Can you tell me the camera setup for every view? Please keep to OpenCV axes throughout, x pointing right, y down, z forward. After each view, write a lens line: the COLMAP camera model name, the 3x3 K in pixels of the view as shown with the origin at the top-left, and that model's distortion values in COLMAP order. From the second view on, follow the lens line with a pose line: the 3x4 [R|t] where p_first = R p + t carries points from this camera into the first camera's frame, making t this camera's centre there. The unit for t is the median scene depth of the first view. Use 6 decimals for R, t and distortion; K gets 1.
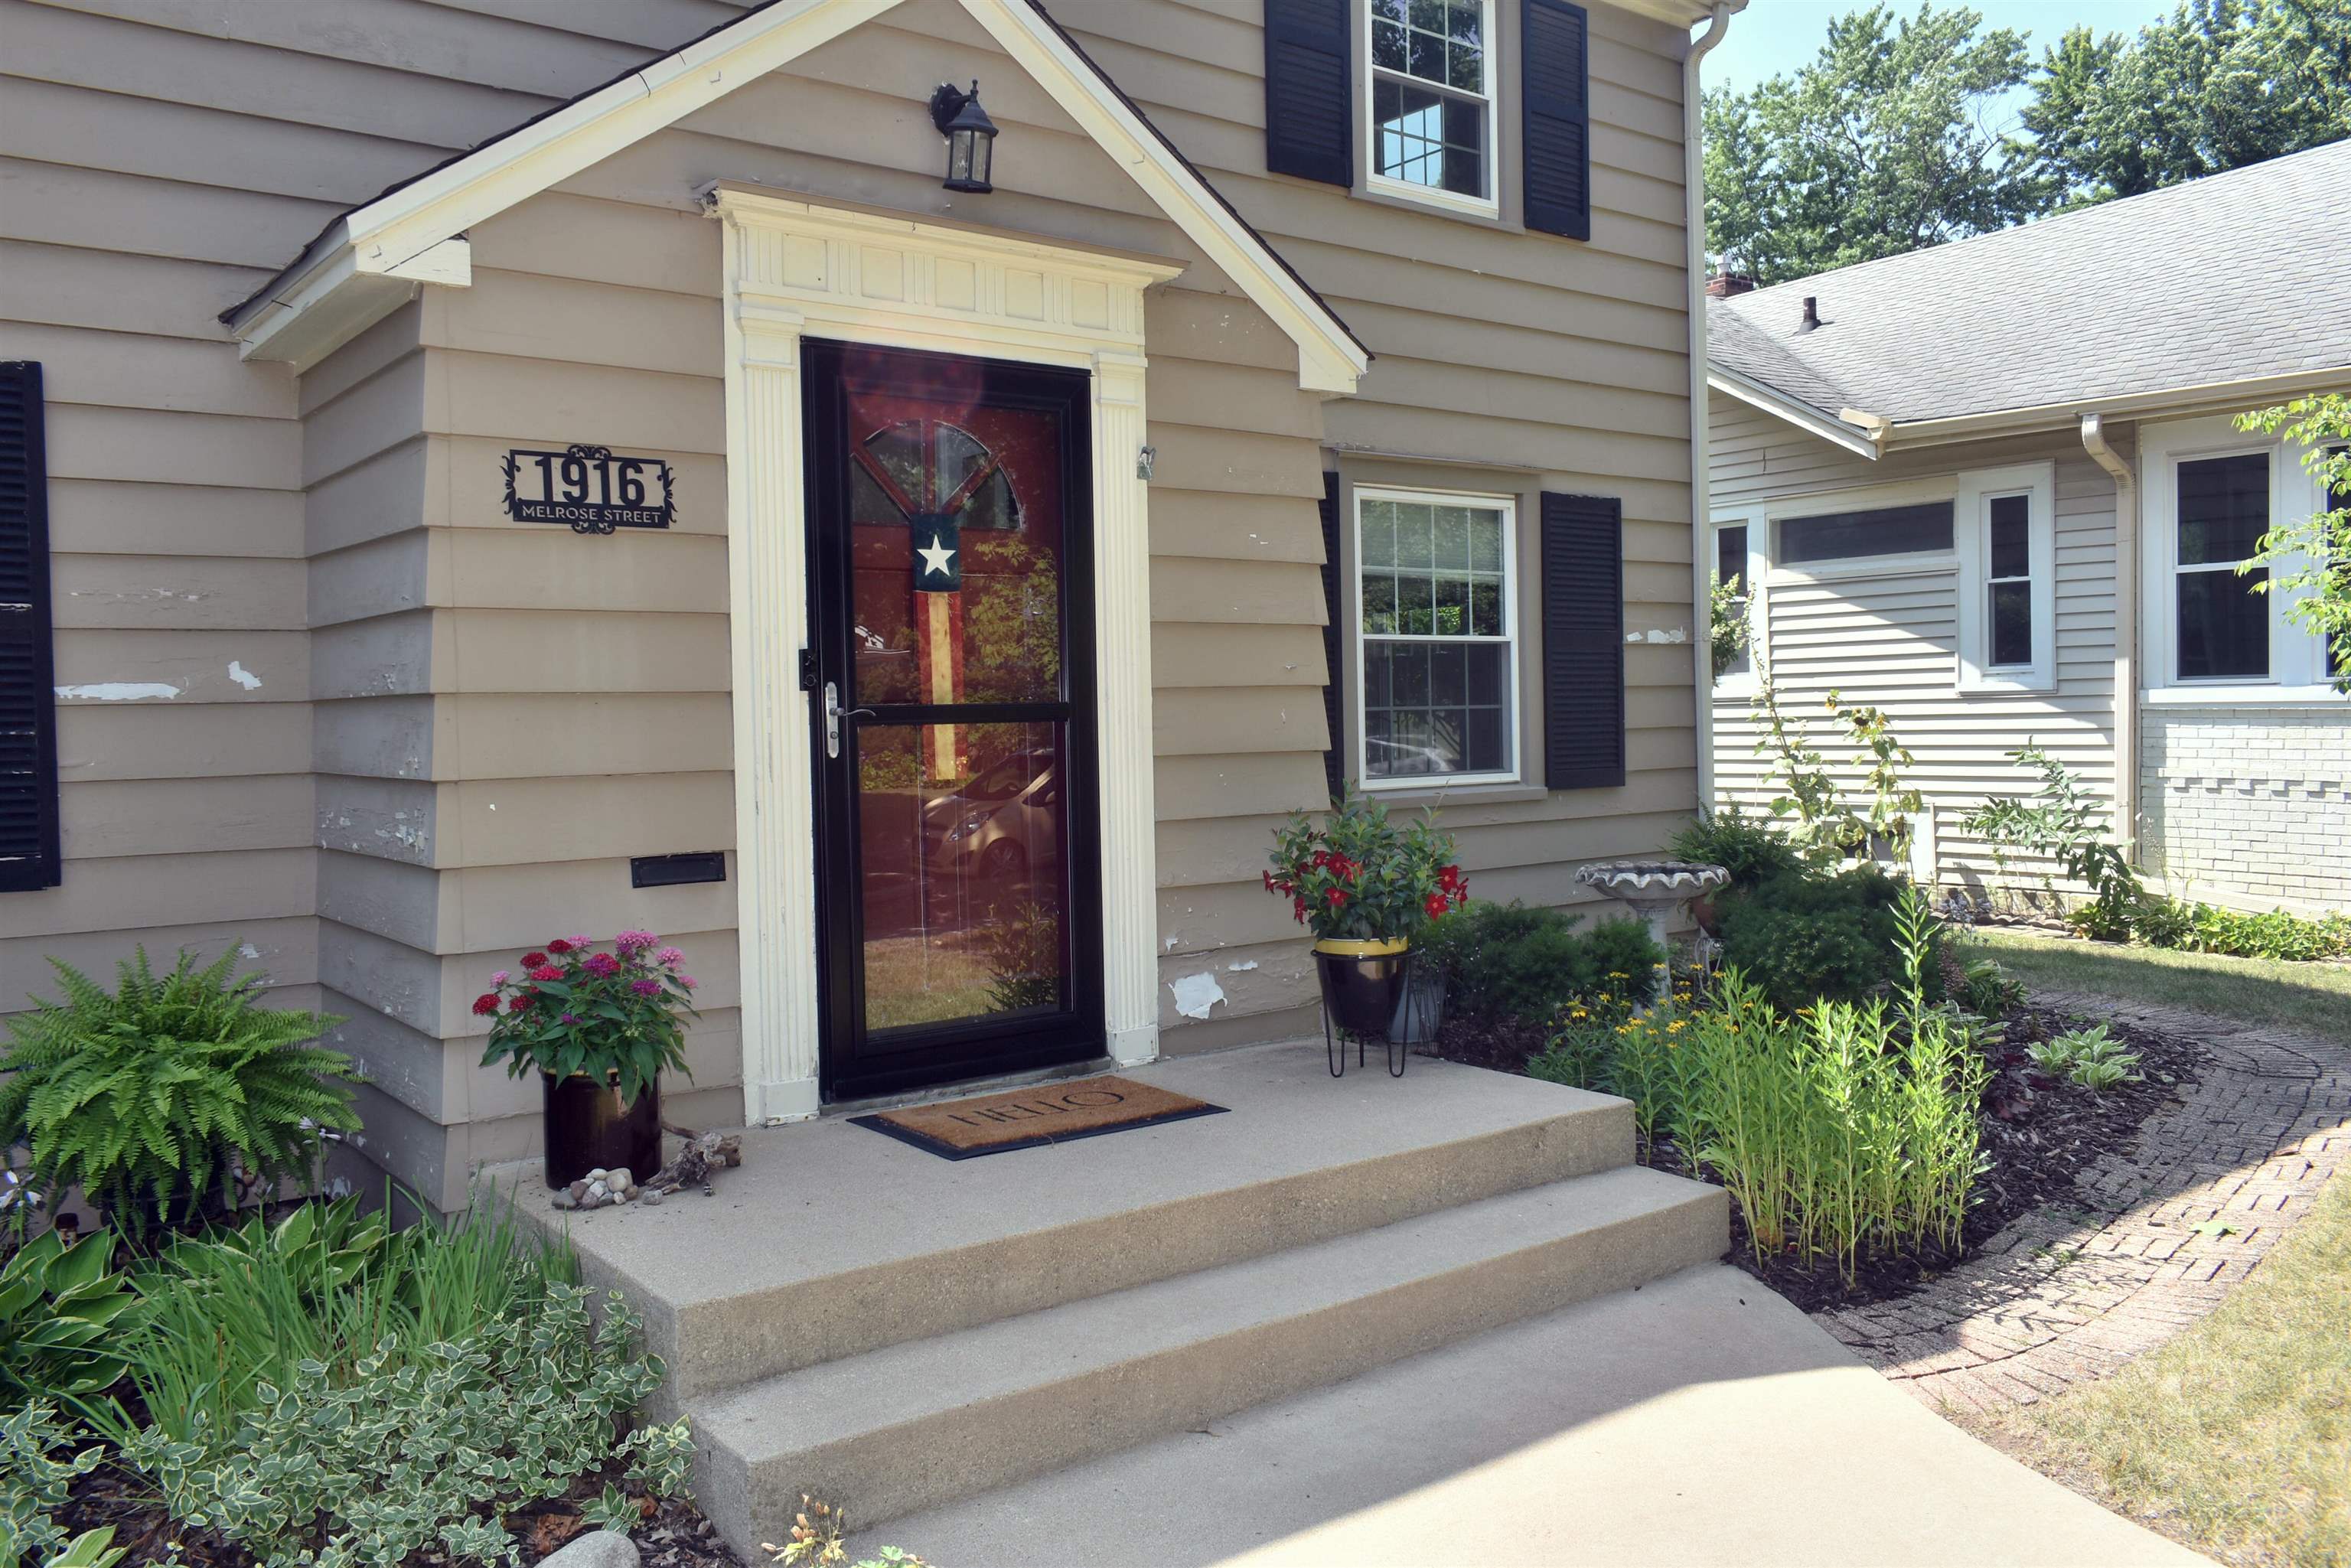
lens RADIAL K [[1822.9, 0, 1174.5], [0, 1822.9, 769.5], [0, 0, 1]] dist [-0.021400, 0.014630]
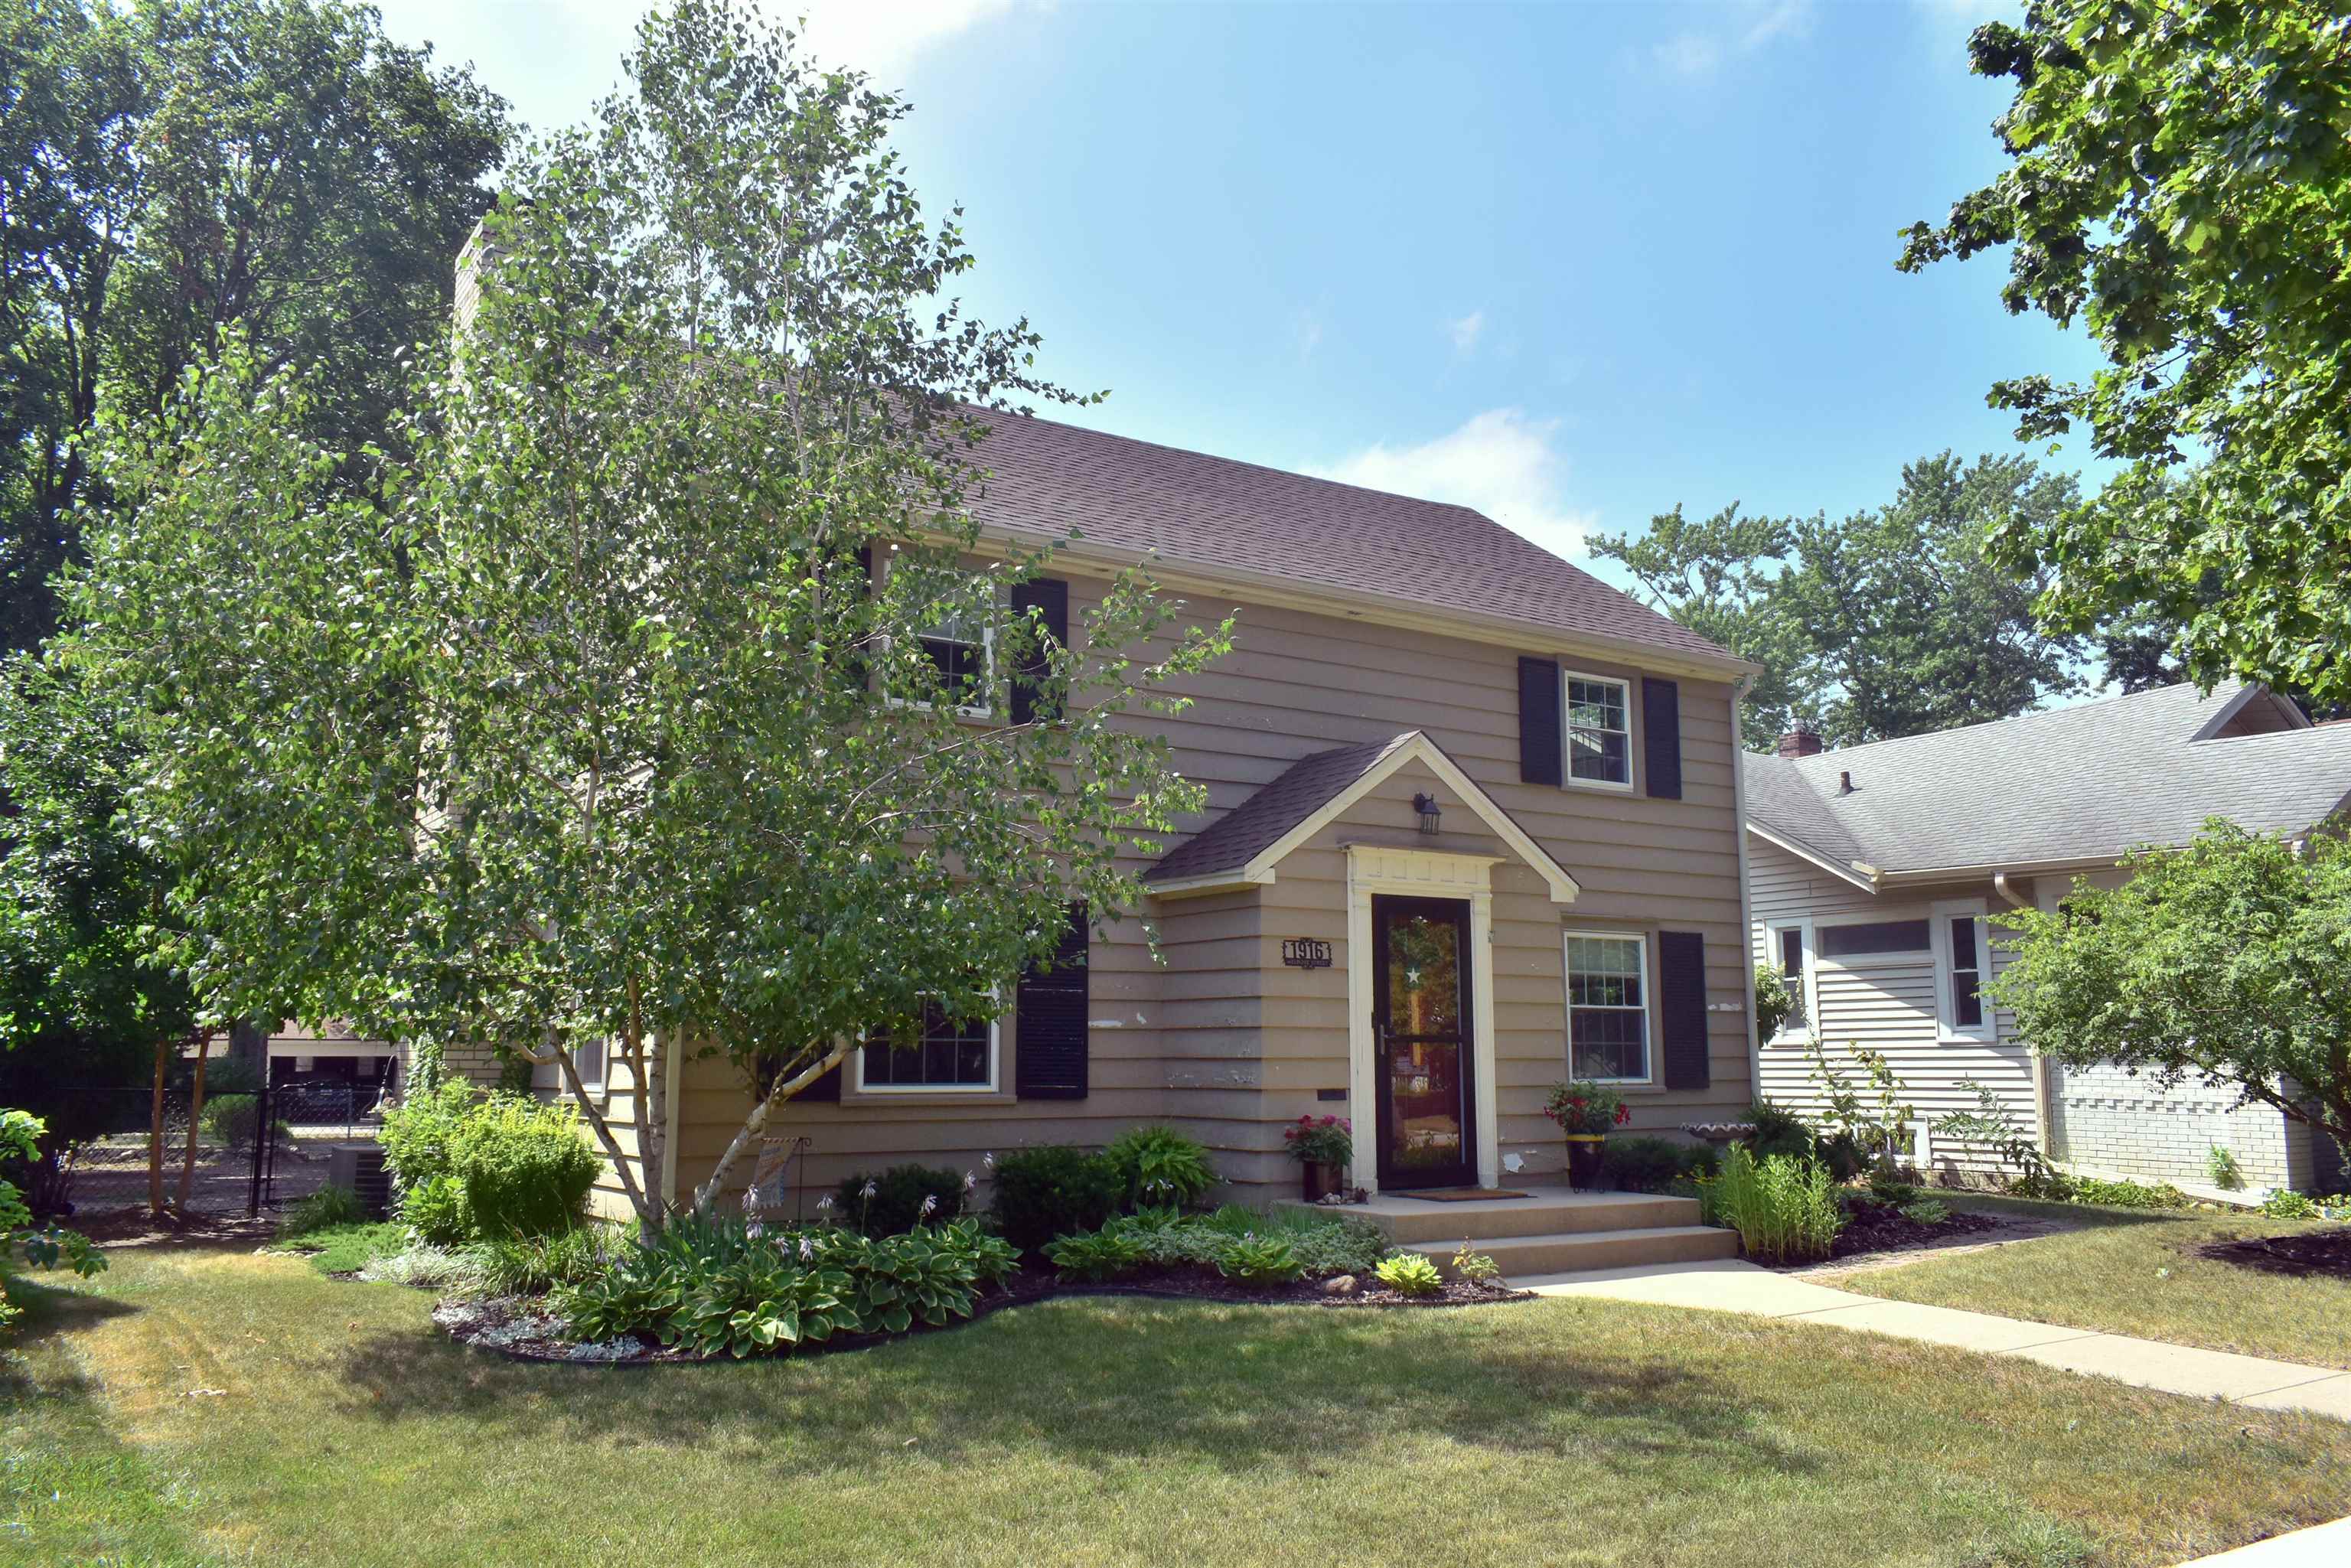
lens RADIAL K [[1808.8, 0, 1173.5], [0, 1808.8, 777.0], [0, 0, 1]] dist [-0.043496, -0.001074]
pose [[0.997307, 0.008419, -0.072856, -0.151779], [-0.021824, 0.982457, -0.185210, 0.044579], [0.070019, 0.186301, 0.979994, -0.817895]]
